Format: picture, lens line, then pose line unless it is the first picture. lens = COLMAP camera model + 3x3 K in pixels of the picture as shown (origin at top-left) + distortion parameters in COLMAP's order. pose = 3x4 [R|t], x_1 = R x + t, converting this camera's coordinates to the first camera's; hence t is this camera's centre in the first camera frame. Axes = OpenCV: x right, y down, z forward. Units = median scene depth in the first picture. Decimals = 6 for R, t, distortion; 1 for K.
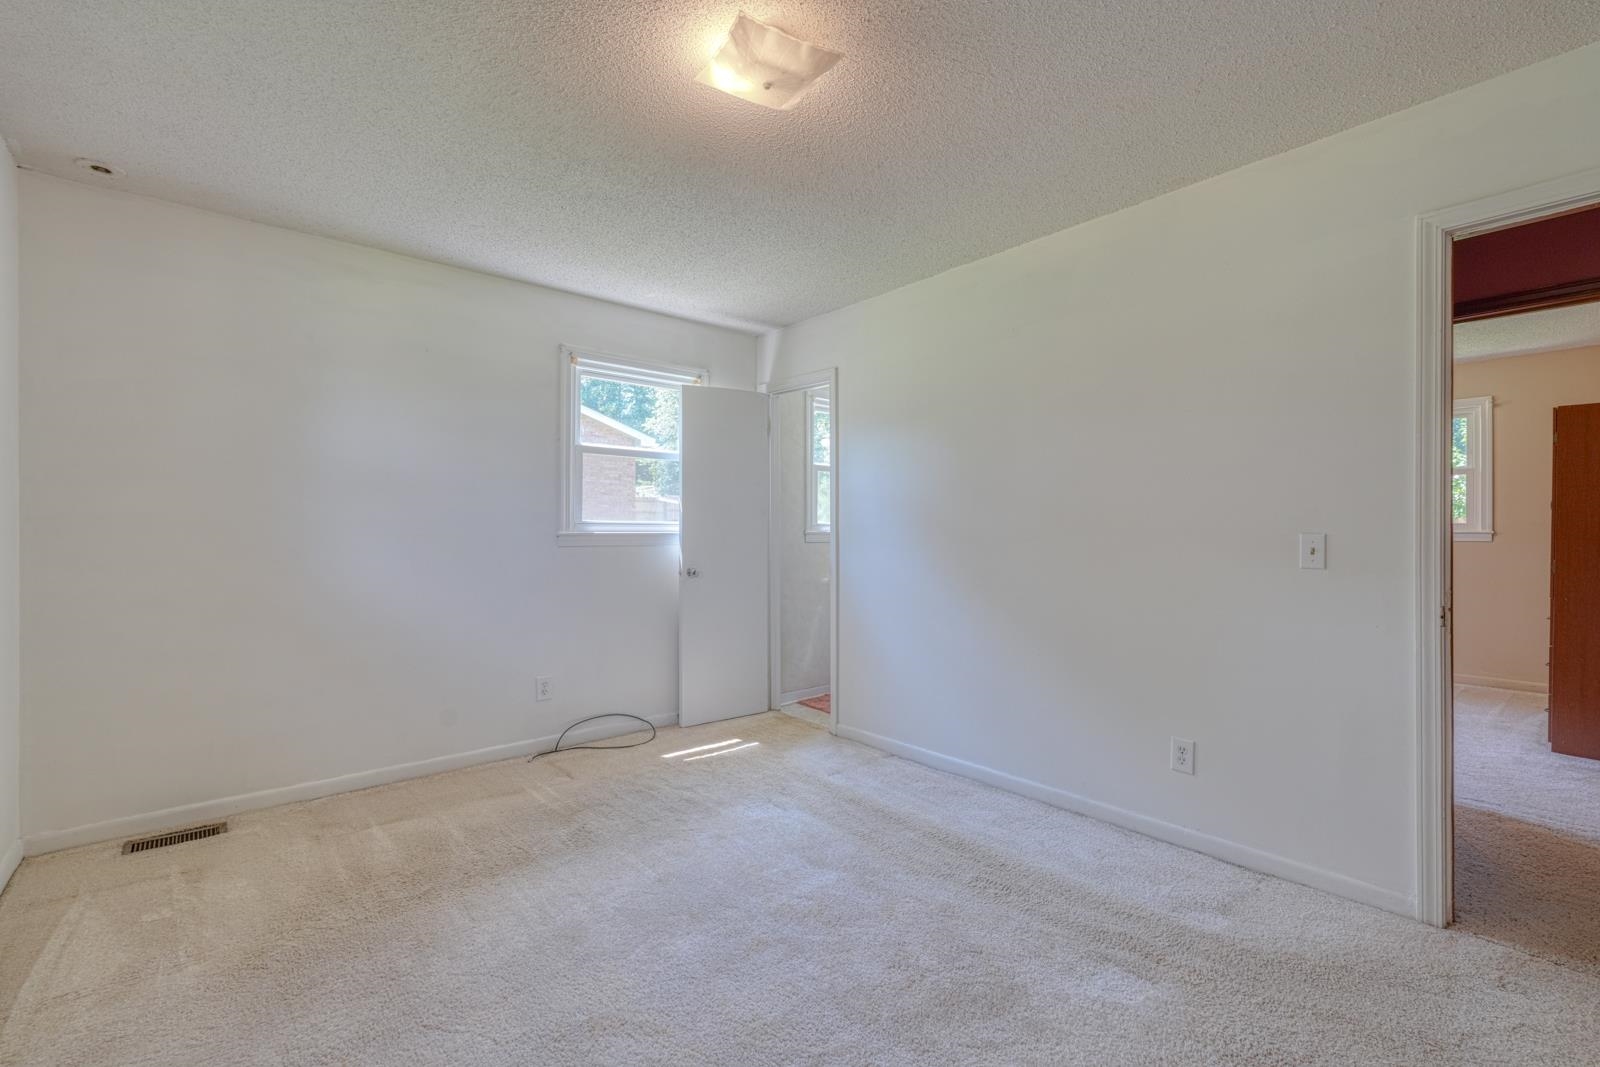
lens RADIAL K [[723.9, 0, 799.7], [0, 723.9, 539.8], [0, 0, 1]] dist [0.000692, -0.001340]
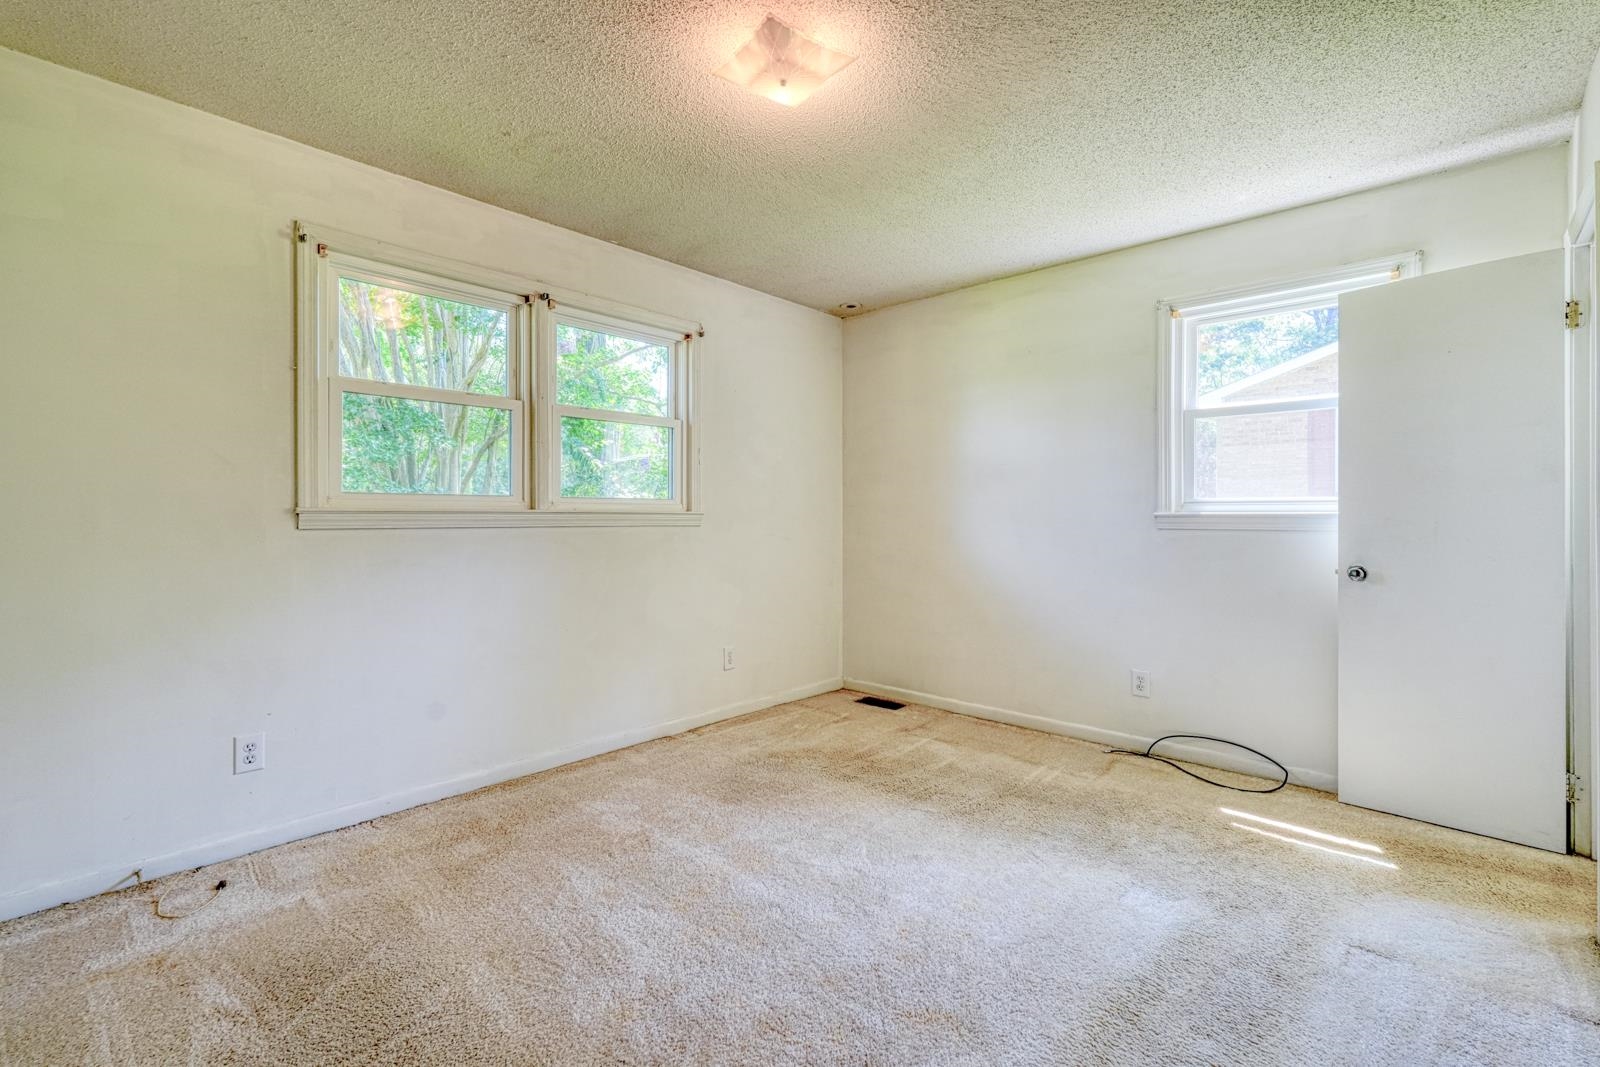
lens RADIAL K [[723.9, 0, 789.2], [0, 723.9, 519.9], [0, 0, 1]] dist [0.000692, -0.001340]
pose [[0.080548, 0.006471, -0.996730, 0.521169], [-0.009634, 0.999937, 0.005713, -0.002240], [0.996704, 0.009142, 0.080606, 0.481073]]
